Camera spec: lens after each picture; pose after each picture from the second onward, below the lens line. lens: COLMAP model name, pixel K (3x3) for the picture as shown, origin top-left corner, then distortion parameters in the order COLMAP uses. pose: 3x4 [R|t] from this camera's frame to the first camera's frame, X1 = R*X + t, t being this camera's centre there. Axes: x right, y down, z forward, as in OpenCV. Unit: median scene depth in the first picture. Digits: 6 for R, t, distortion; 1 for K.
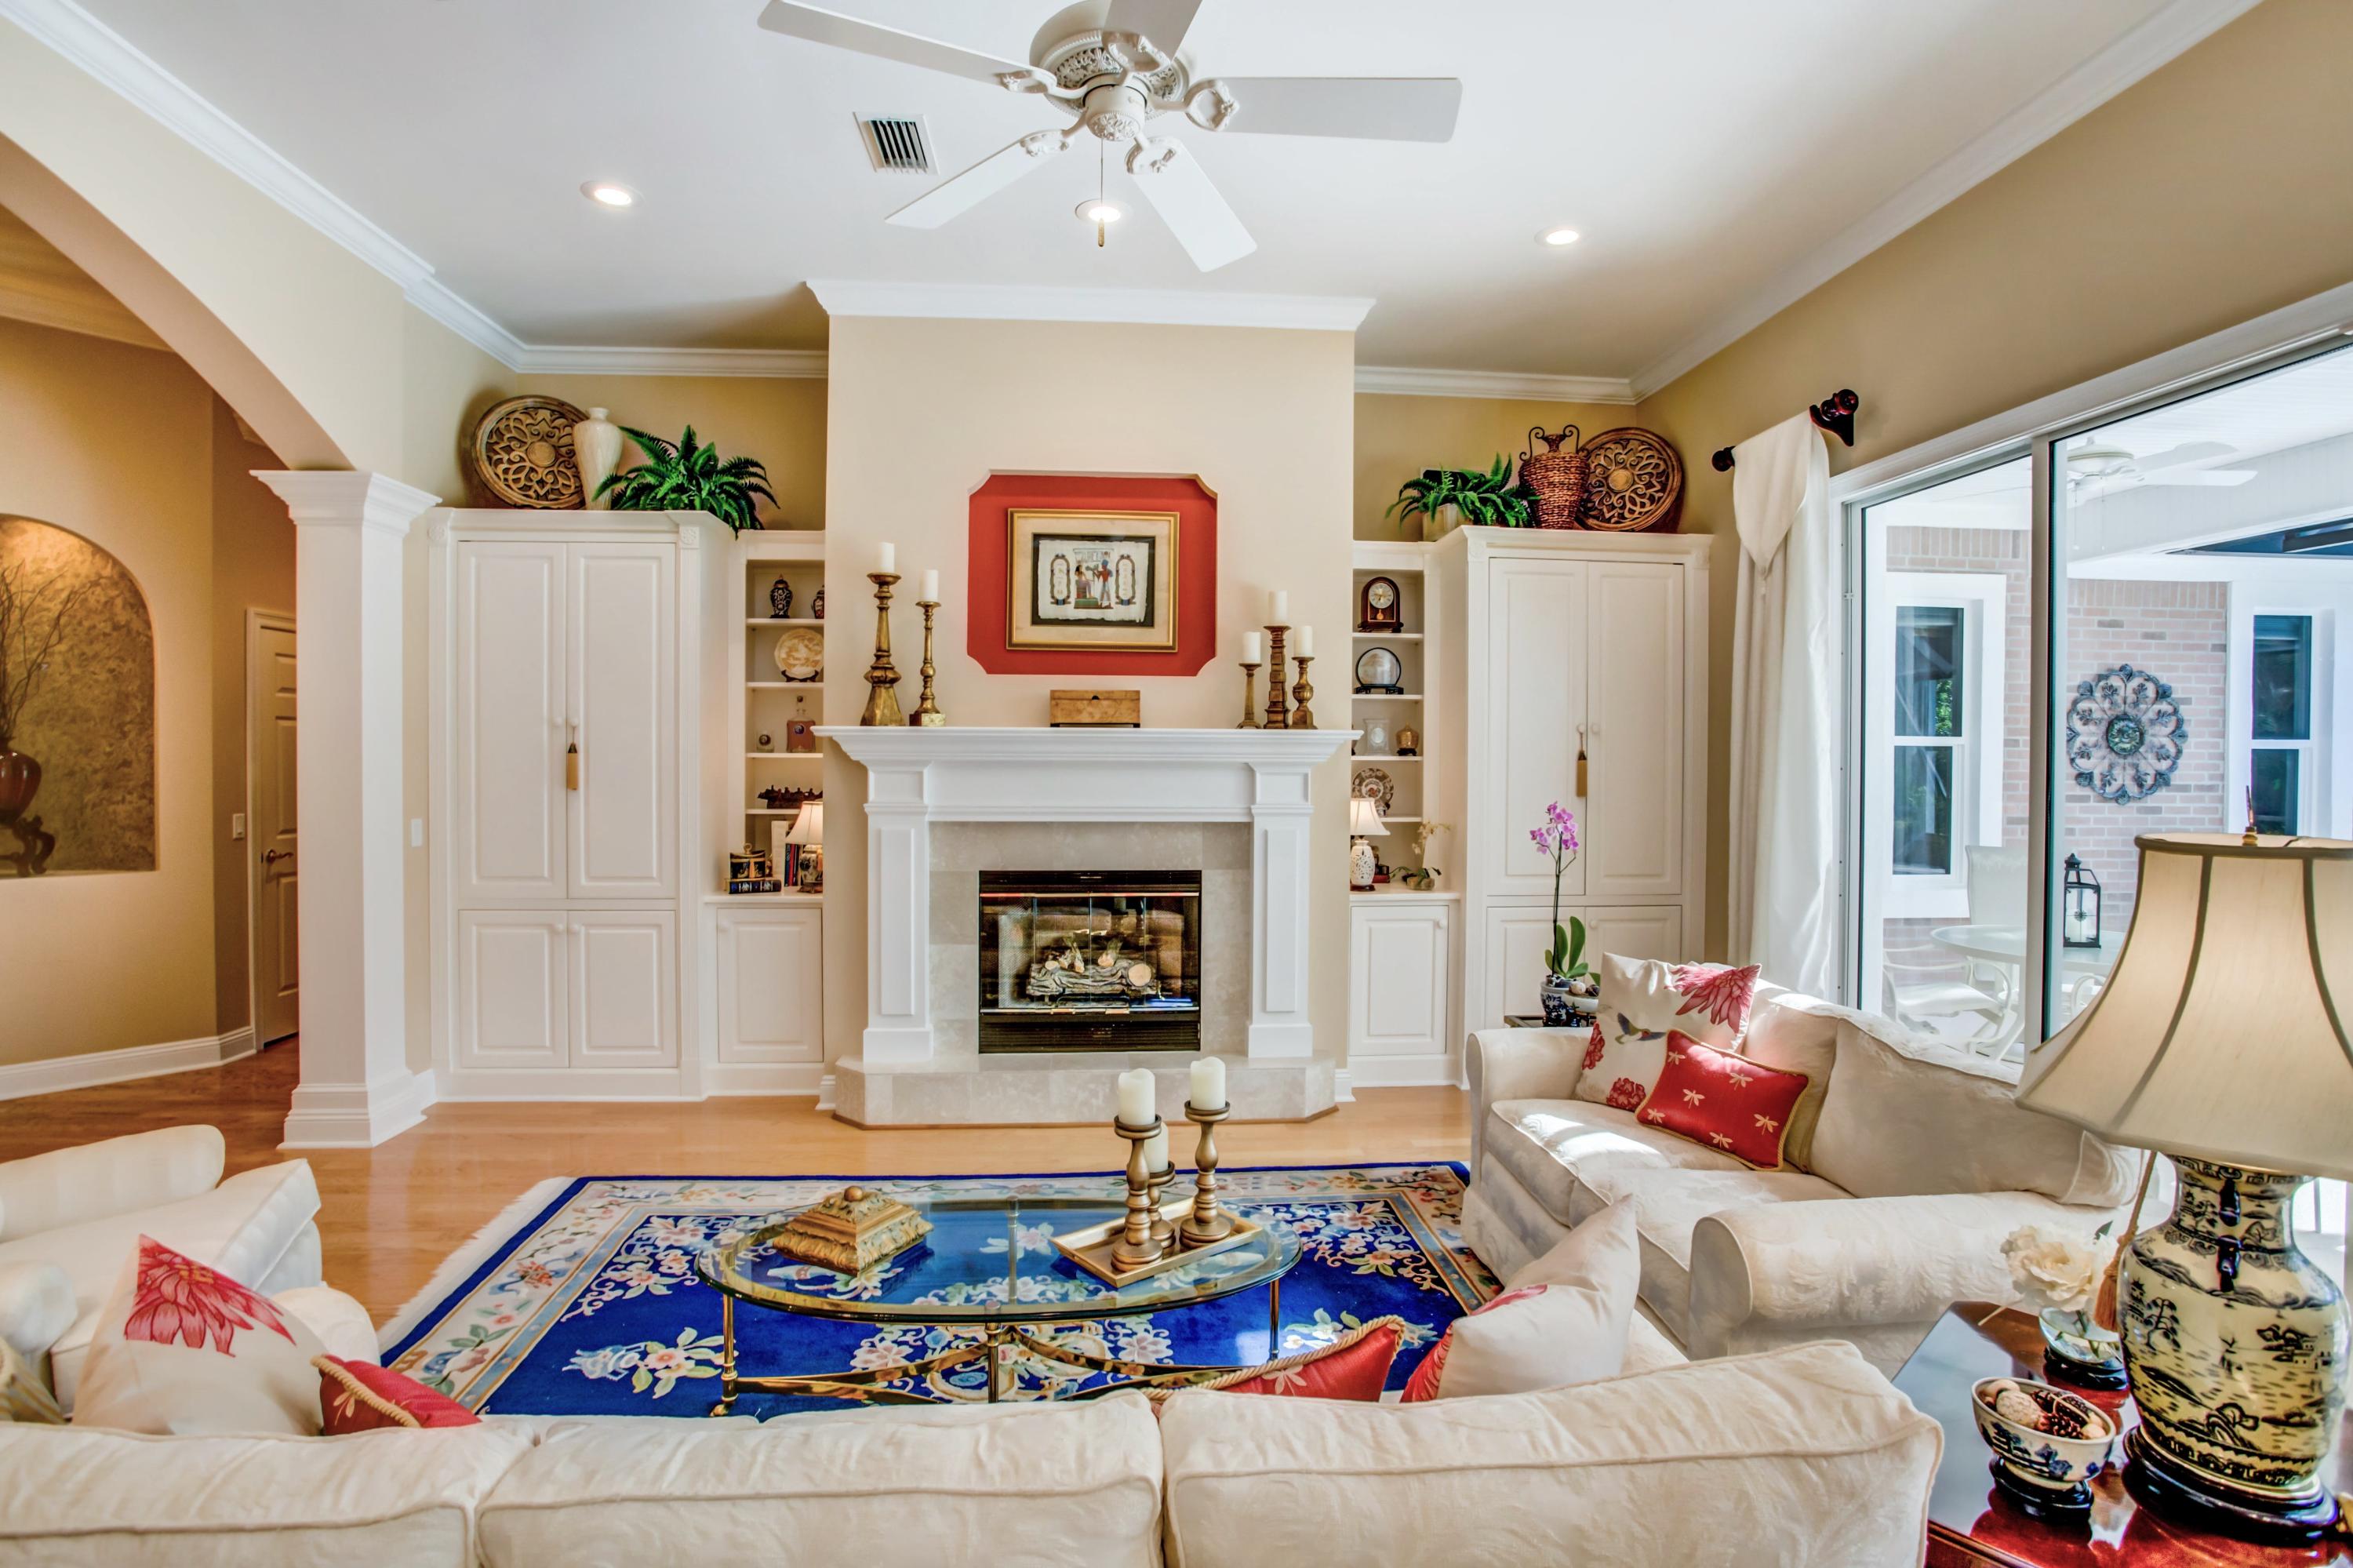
lens RADIAL K [[1145.0, 0, 1189.8], [0, 1145.0, 780.8], [0, 0, 1]] dist [-0.065039, 0.025849]
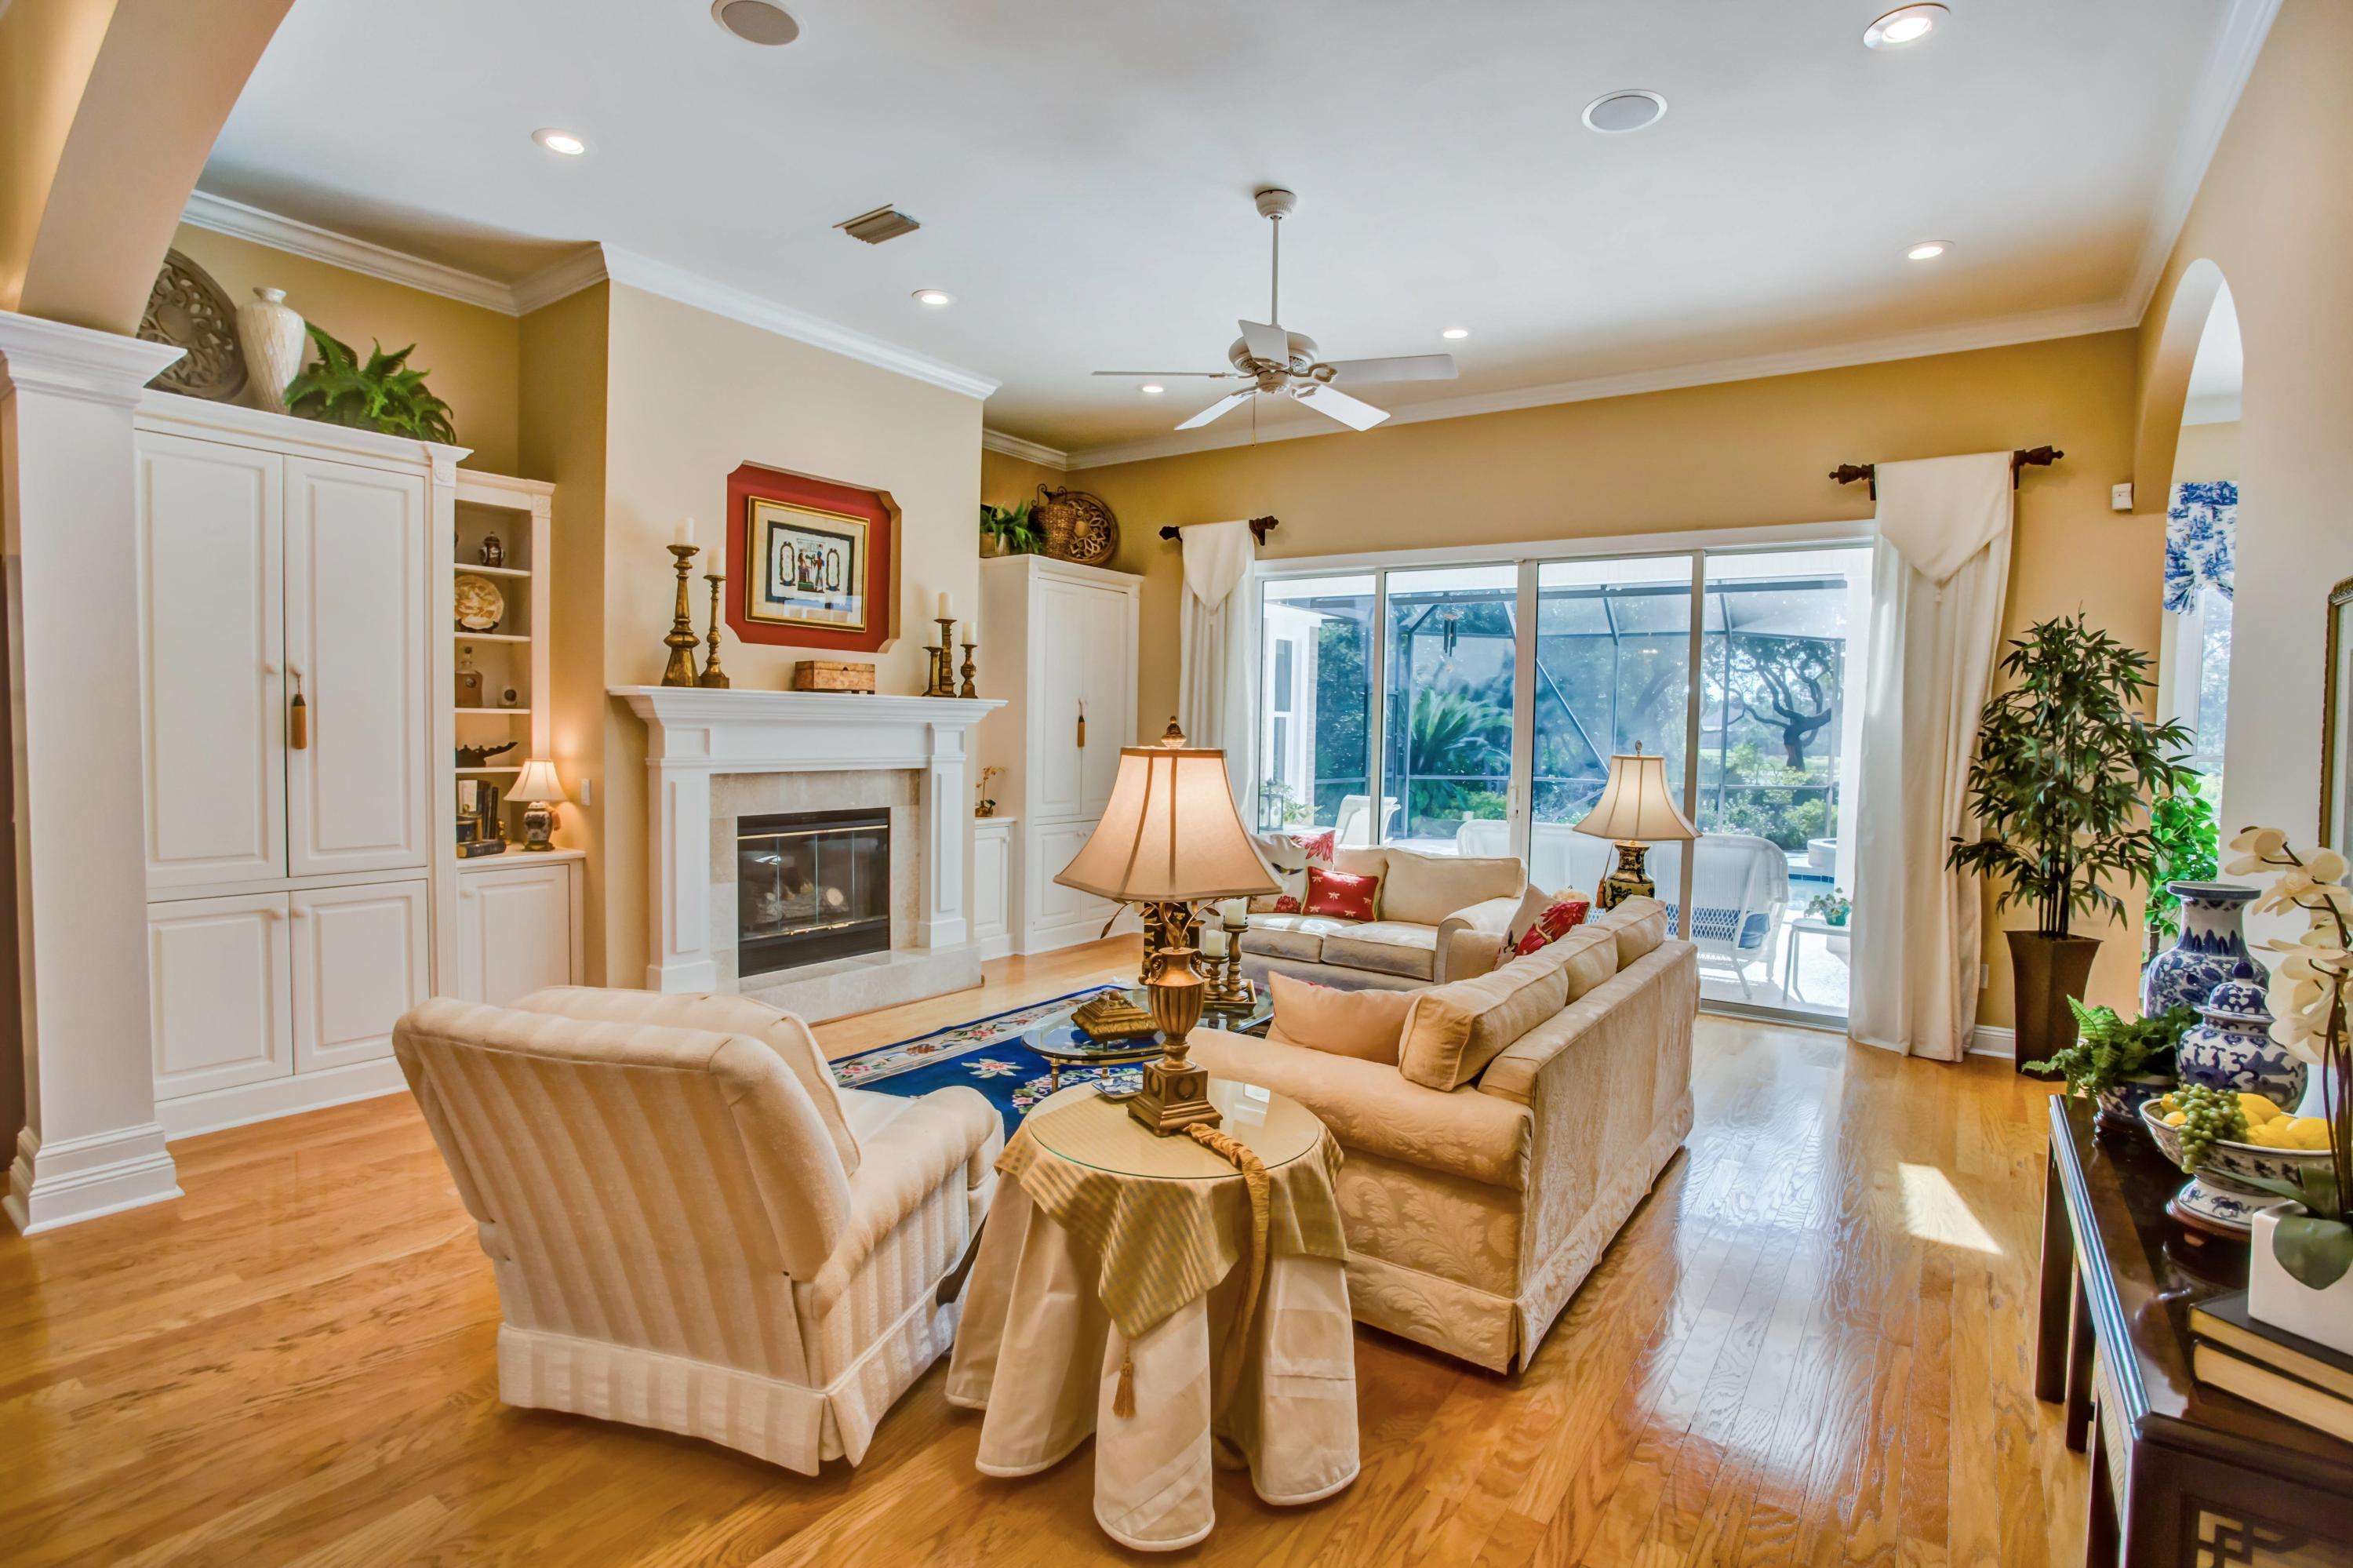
lens RADIAL K [[1145.0, 0, 1177.9], [0, 1145.0, 777.4], [0, 0, 1]] dist [-0.065039, 0.025849]
pose [[0.644787, -0.028029, 0.763849, -0.759941], [-0.001794, 0.999269, 0.038182, -0.003847], [-0.764361, -0.025990, 0.644265, -0.055075]]
